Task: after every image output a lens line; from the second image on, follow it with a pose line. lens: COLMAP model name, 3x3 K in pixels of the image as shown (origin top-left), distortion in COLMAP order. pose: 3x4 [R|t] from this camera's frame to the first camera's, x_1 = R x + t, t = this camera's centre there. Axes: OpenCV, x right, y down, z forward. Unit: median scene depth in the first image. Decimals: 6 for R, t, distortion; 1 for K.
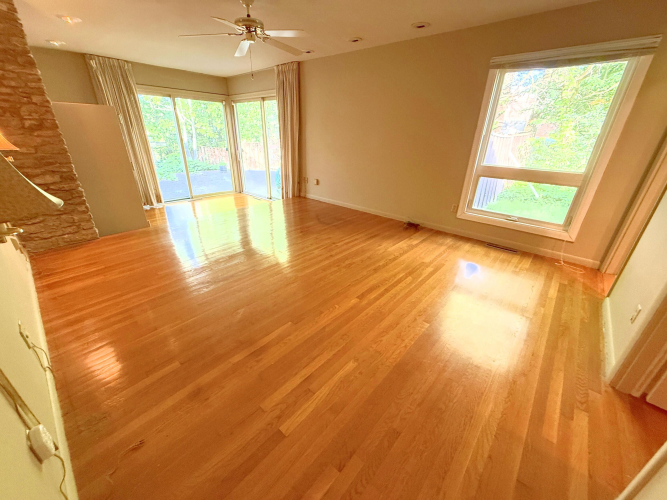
lens RADIAL K [[268.2, 0, 332.2], [0, 268.2, 250.9], [0, 0, 1]] dist [0.003107, 0.000654]
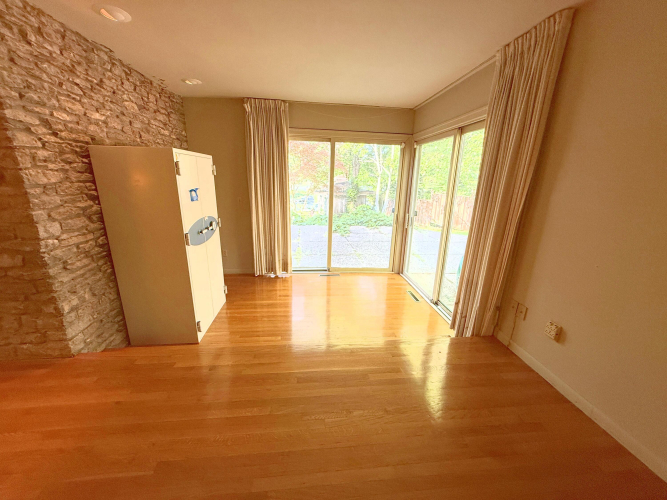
lens RADIAL K [[268.2, 0, 331.4], [0, 268.2, 248.4], [0, 0, 1]] dist [0.003107, 0.000654]
pose [[0.737505, 0.179801, -0.650967, -0.065210], [-0.288883, 0.955260, -0.063438, -0.255761], [0.610436, 0.234839, 0.756451, 0.536653]]
